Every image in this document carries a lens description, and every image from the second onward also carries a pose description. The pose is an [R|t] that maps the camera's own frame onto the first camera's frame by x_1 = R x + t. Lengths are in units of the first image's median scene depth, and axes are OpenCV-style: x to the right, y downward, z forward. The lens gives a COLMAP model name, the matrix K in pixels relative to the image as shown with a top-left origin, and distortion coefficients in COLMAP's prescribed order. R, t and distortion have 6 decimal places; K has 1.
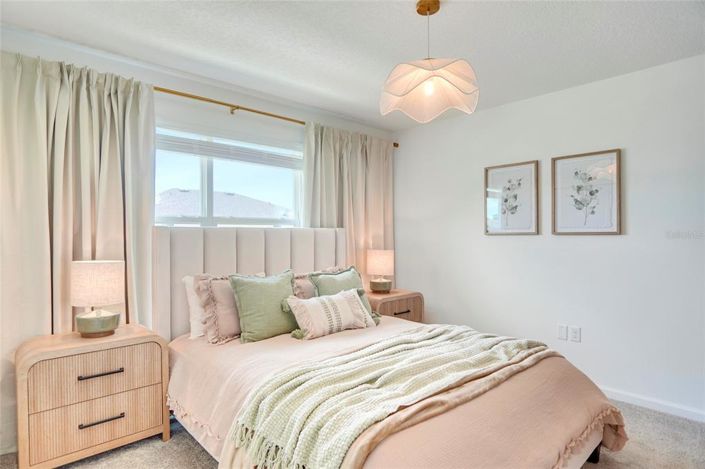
lens RADIAL K [[389.6, 0, 346.7], [0, 389.6, 233.4], [0, 0, 1]] dist [-0.028447, -0.000298]
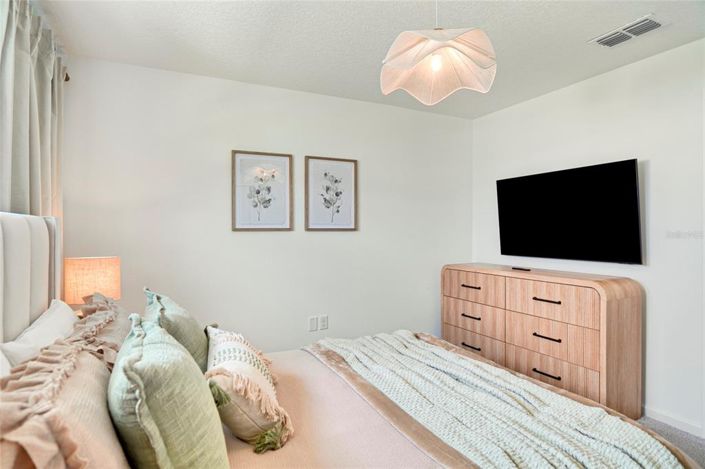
lens RADIAL K [[389.6, 0, 349.9], [0, 389.6, 230.2], [0, 0, 1]] dist [-0.028447, -0.000298]
pose [[0.301403, 0.006798, 0.953472, -0.376447], [-0.006337, 0.999967, -0.005126, 0.005797], [-0.953476, -0.004497, 0.301436, 0.527820]]
